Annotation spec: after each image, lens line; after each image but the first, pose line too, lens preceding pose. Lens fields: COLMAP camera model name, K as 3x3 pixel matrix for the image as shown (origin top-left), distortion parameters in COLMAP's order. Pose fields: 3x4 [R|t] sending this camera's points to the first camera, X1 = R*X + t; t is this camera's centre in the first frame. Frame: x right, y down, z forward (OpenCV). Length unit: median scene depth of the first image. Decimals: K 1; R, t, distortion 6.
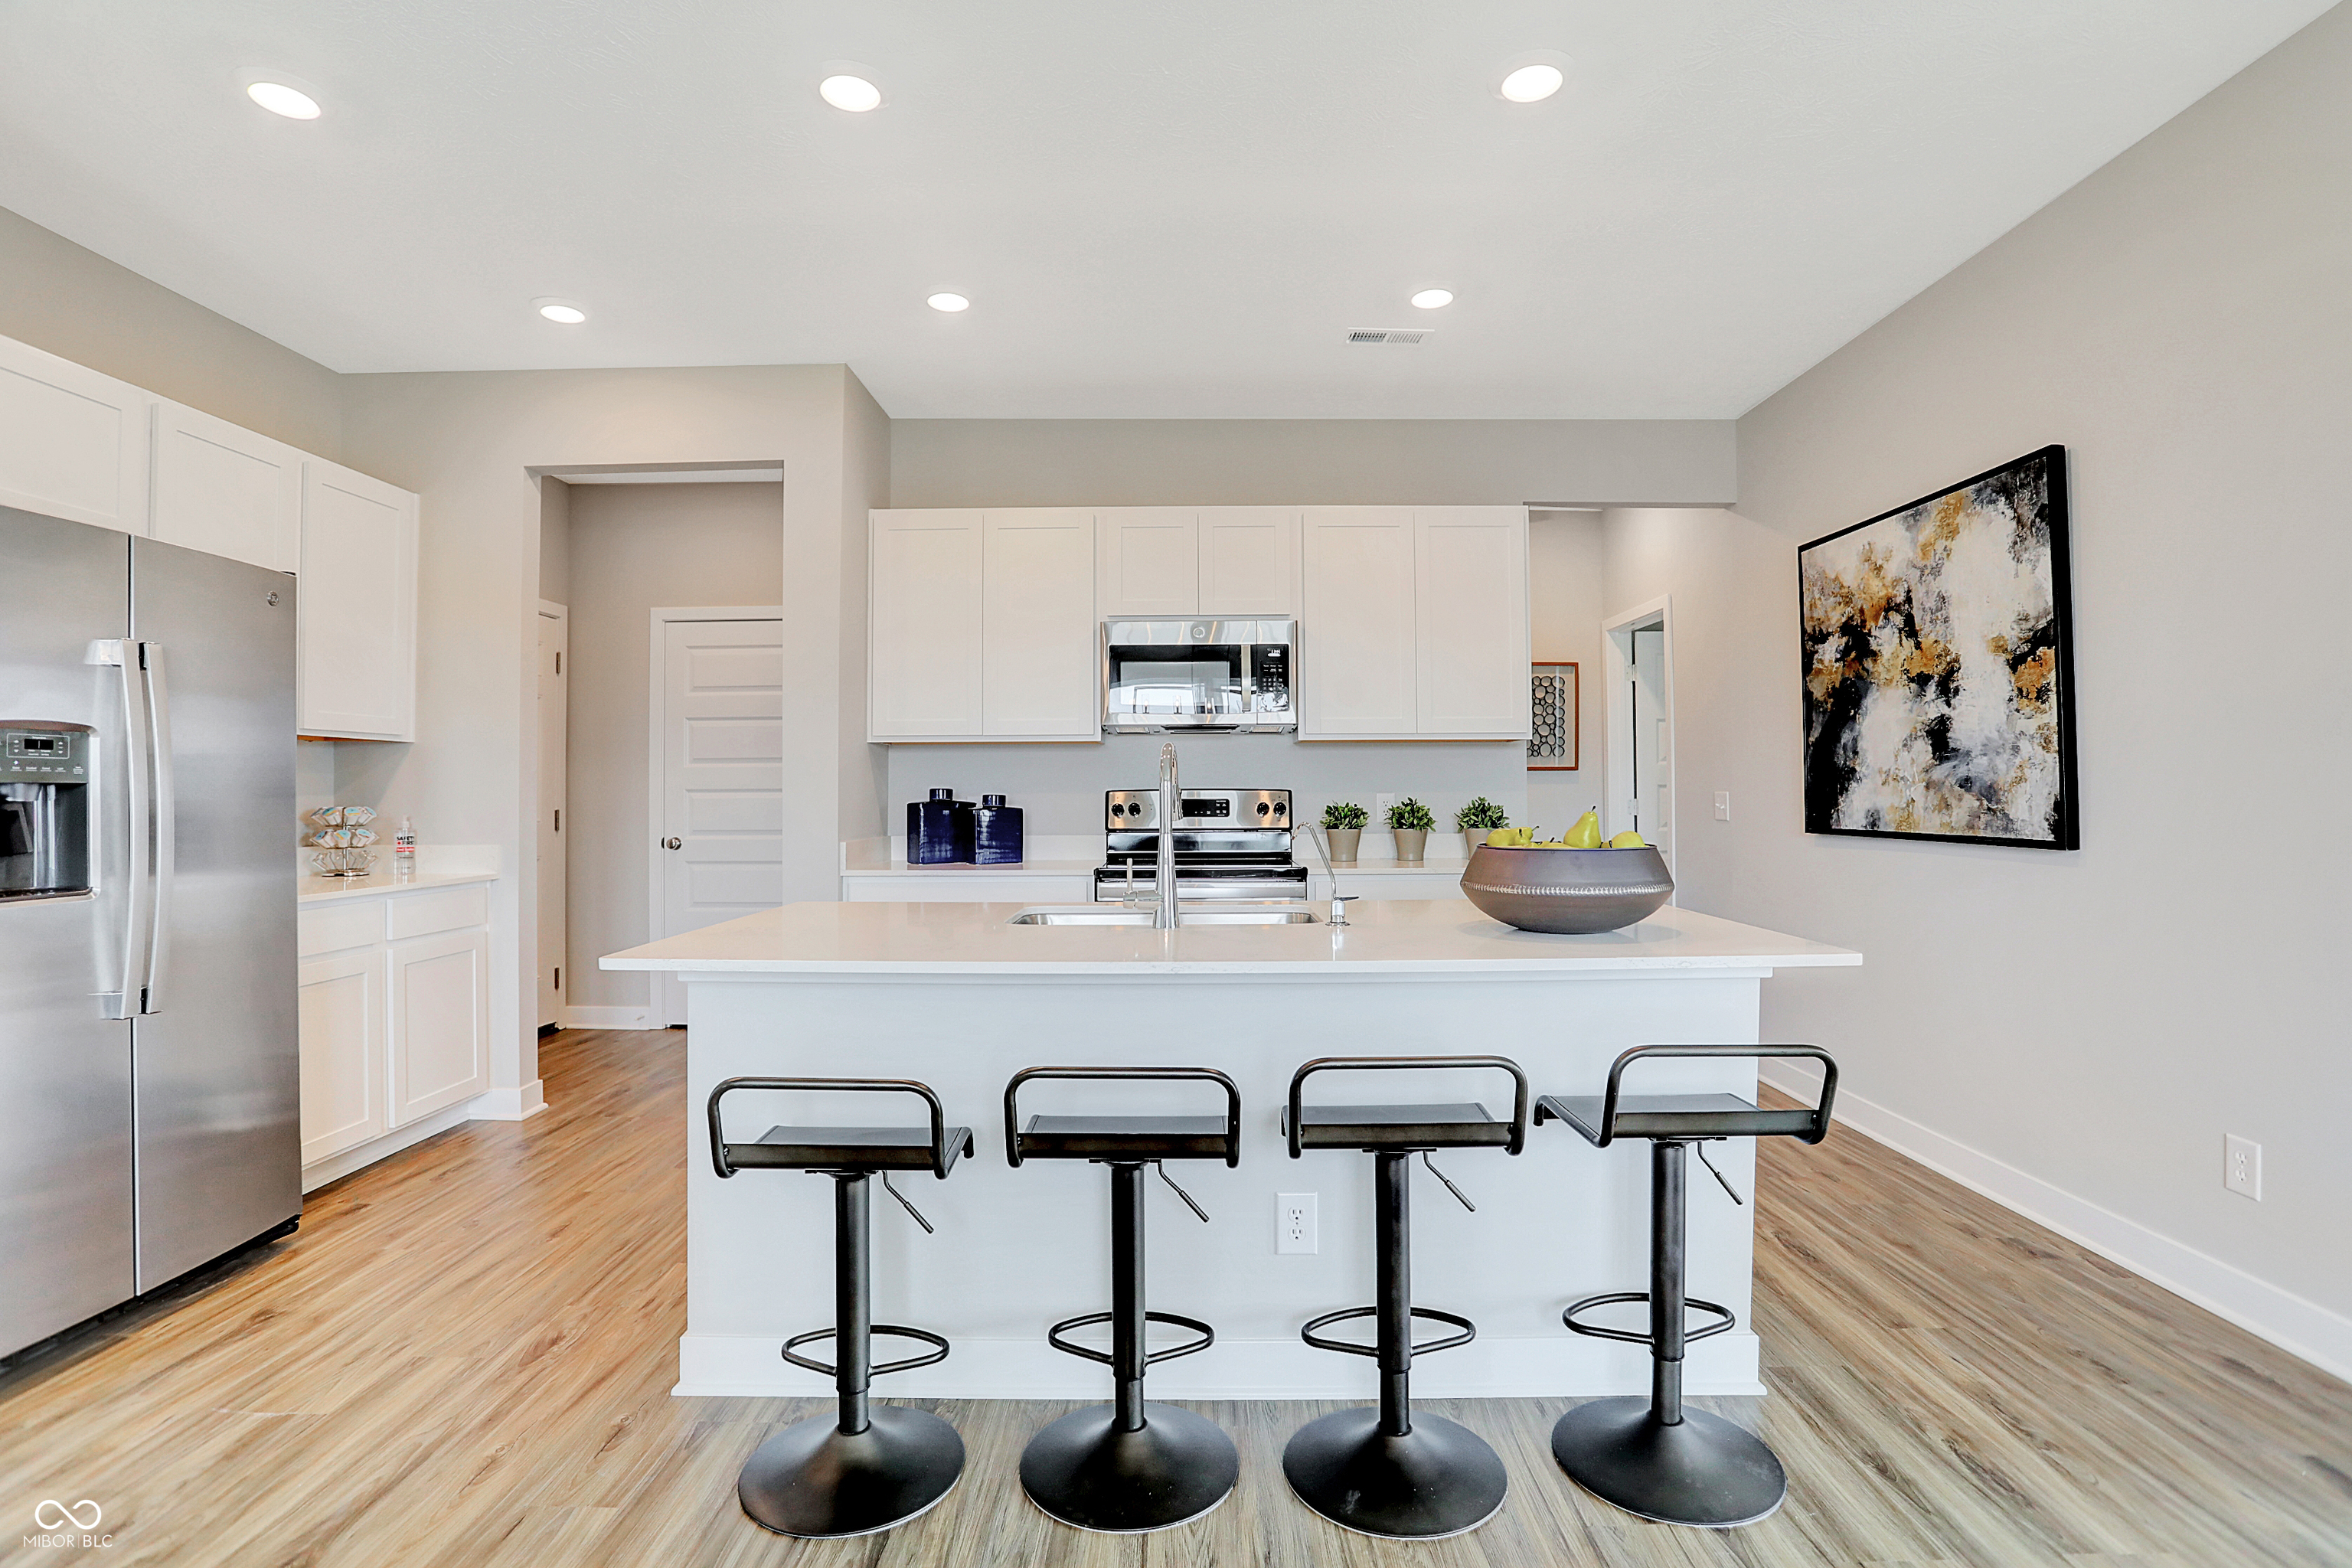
lens RADIAL K [[1154.9, 0, 1183.9], [0, 1154.9, 780.8], [0, 0, 1]] dist [-0.058827, 0.022633]
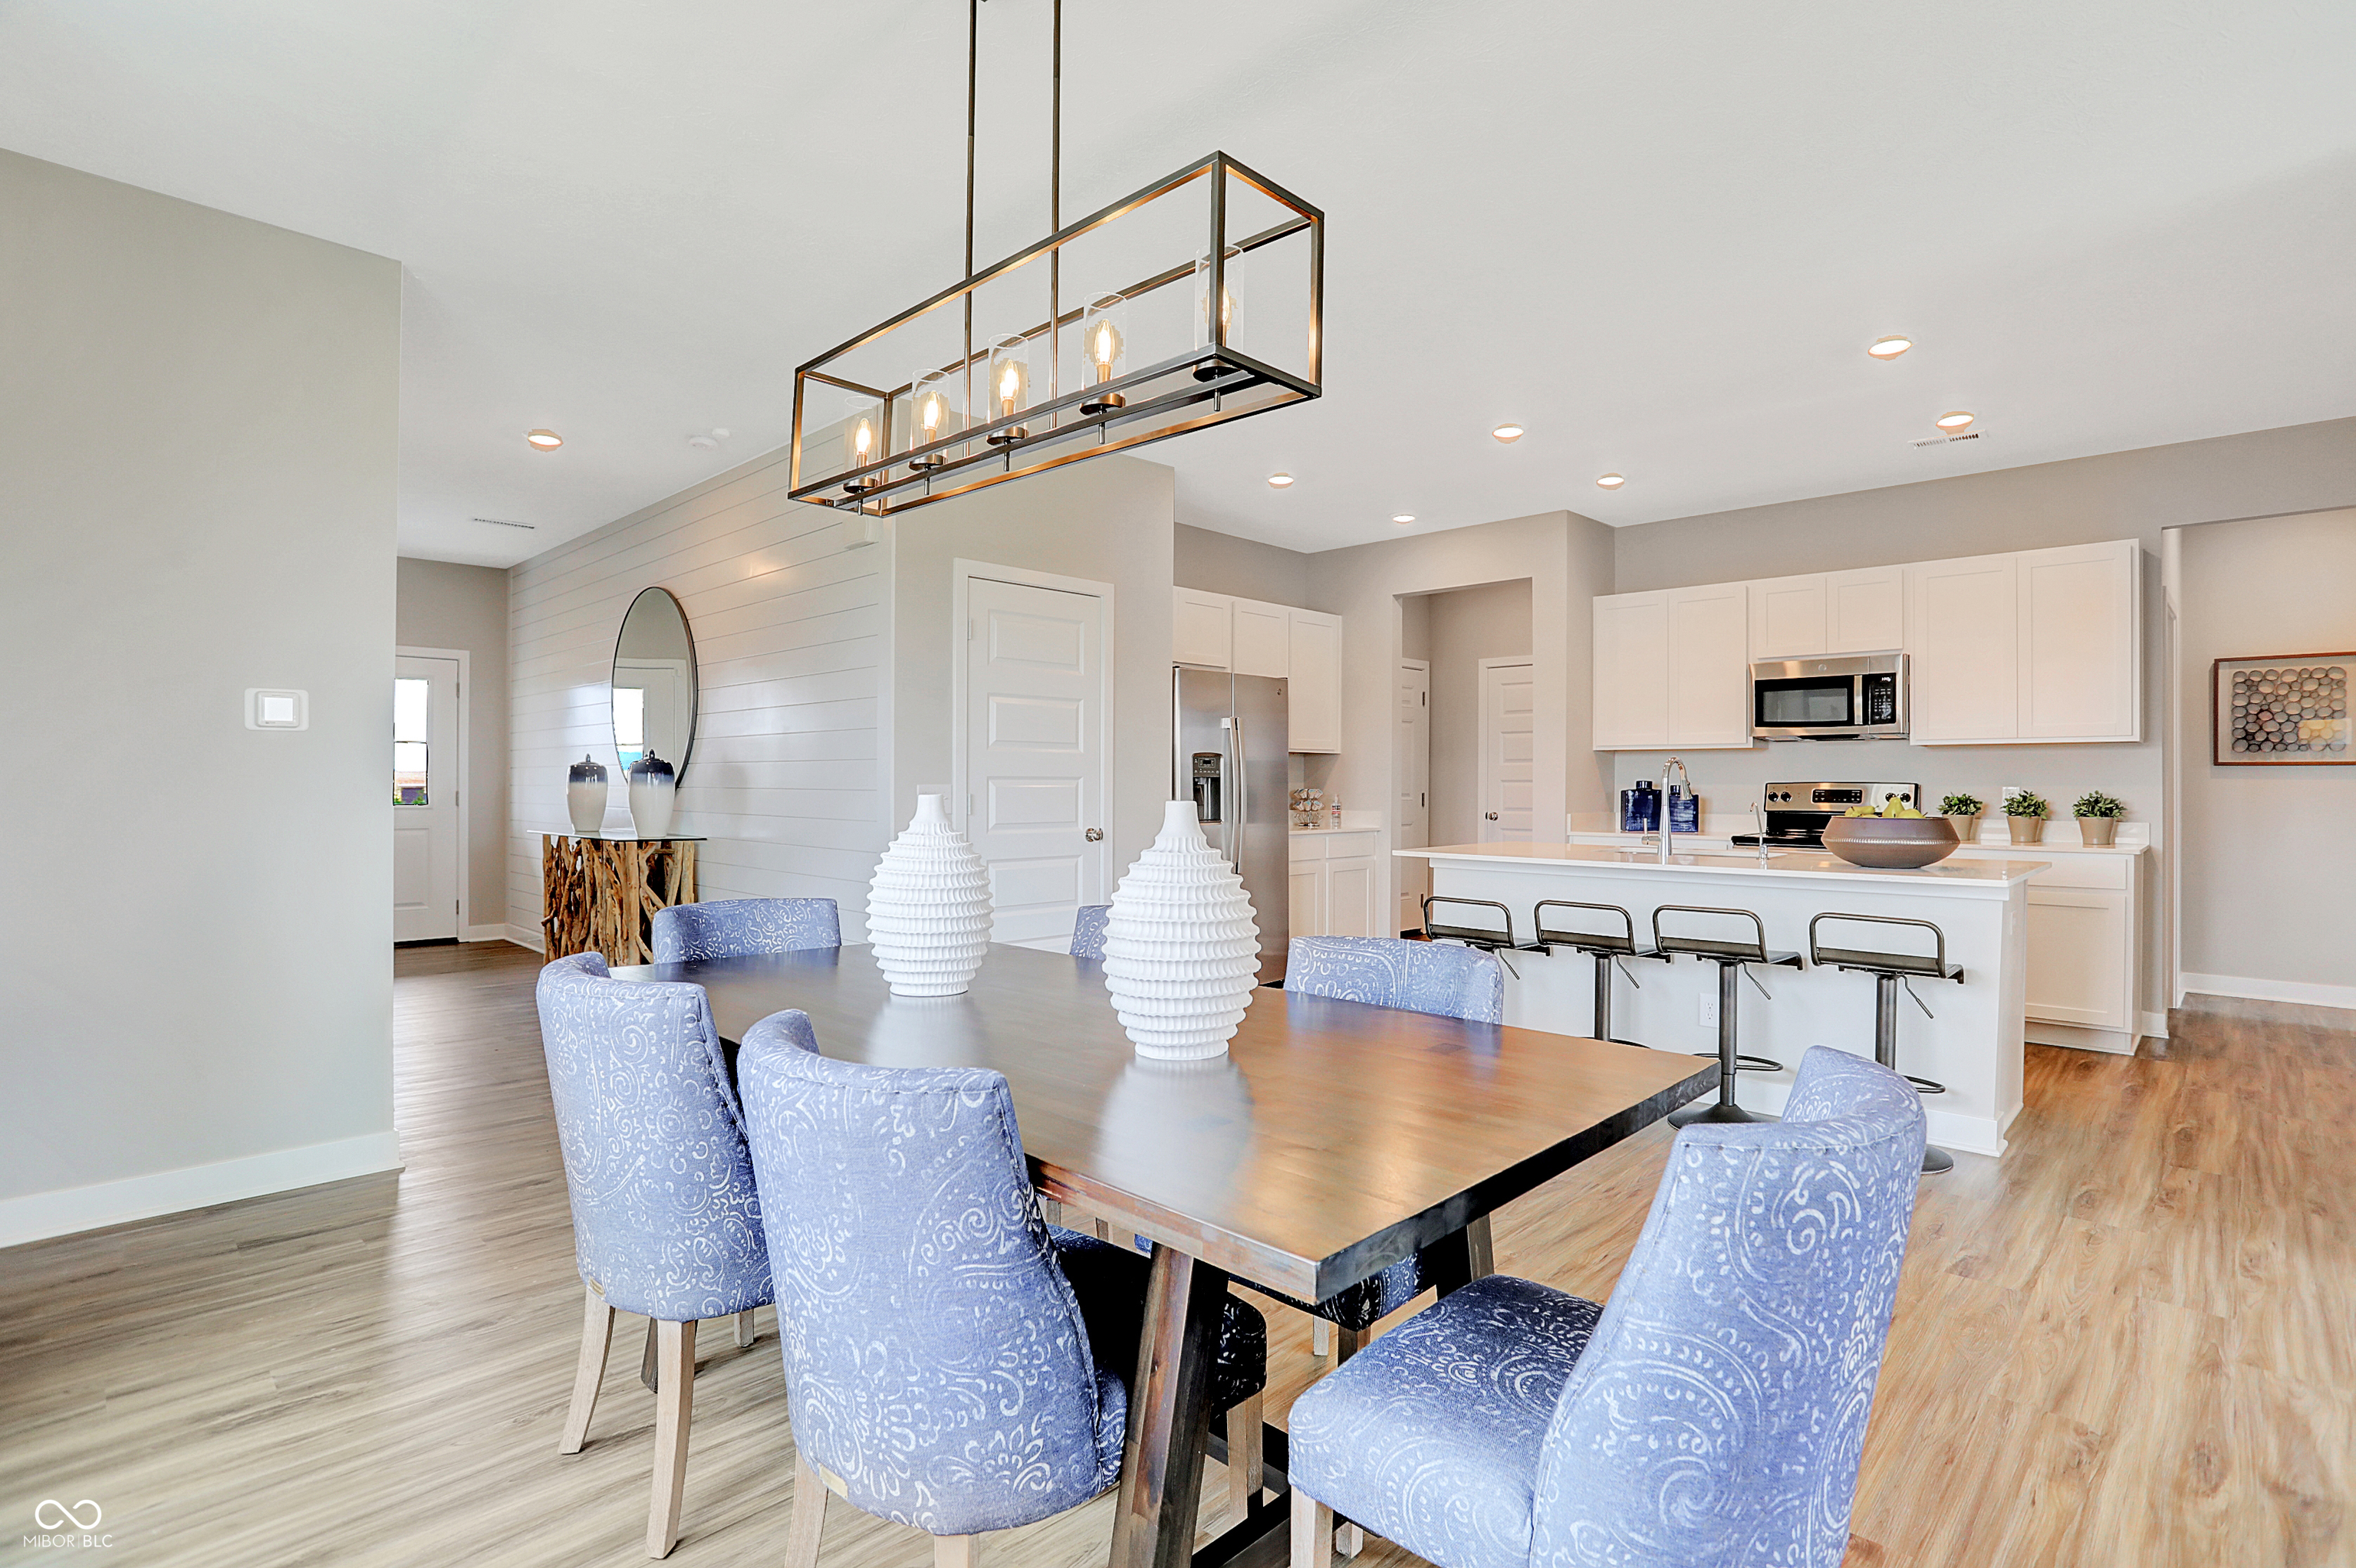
lens RADIAL K [[1156.8, 0, 1178.7], [0, 1156.8, 759.9], [0, 0, 1]] dist [-0.058827, 0.022633]
pose [[0.723546, -0.005987, -0.690250, 0.478388], [-0.000376, 0.999959, -0.009067, -0.008383], [0.690276, 0.006820, 0.723514, -0.608842]]
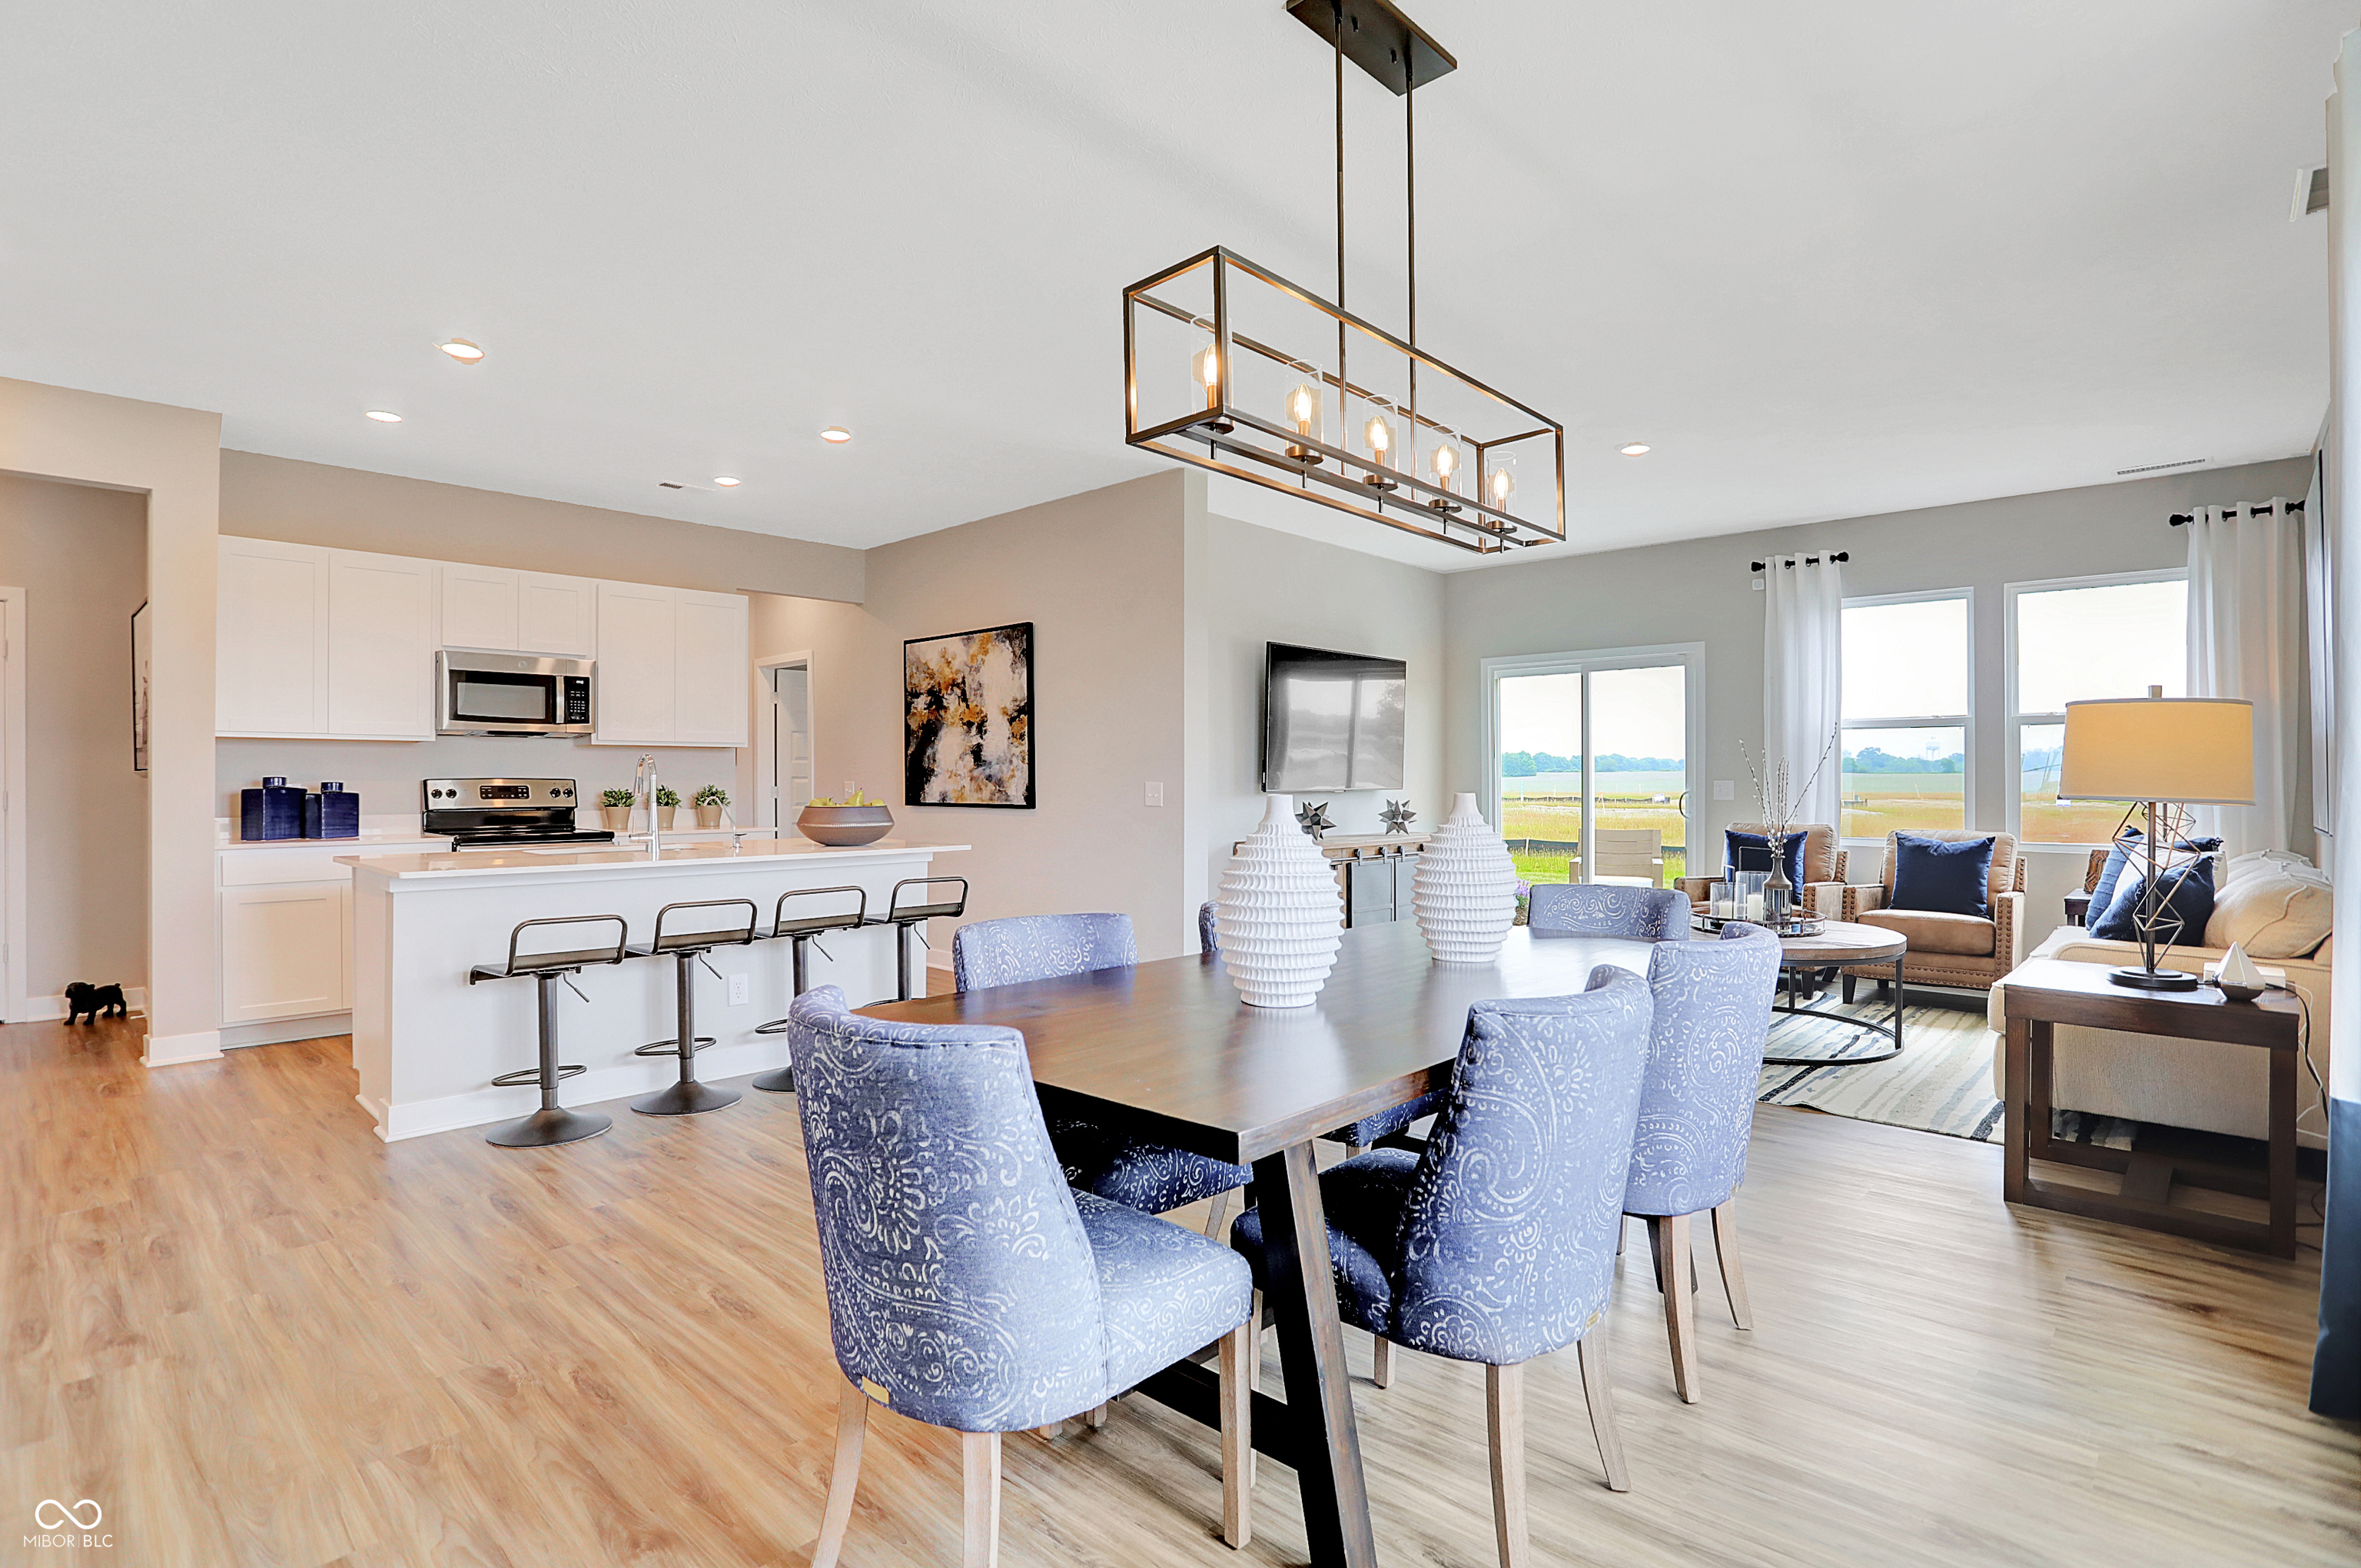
lens RADIAL K [[1159.4, 0, 1187.5], [0, 1159.4, 774.6], [0, 0, 1]] dist [-0.058827, 0.022633]
pose [[0.682019, 0.005684, 0.731312, -0.535543], [-0.010610, 0.999941, 0.002124, -0.010687], [-0.731257, -0.009208, 0.682040, -0.621401]]
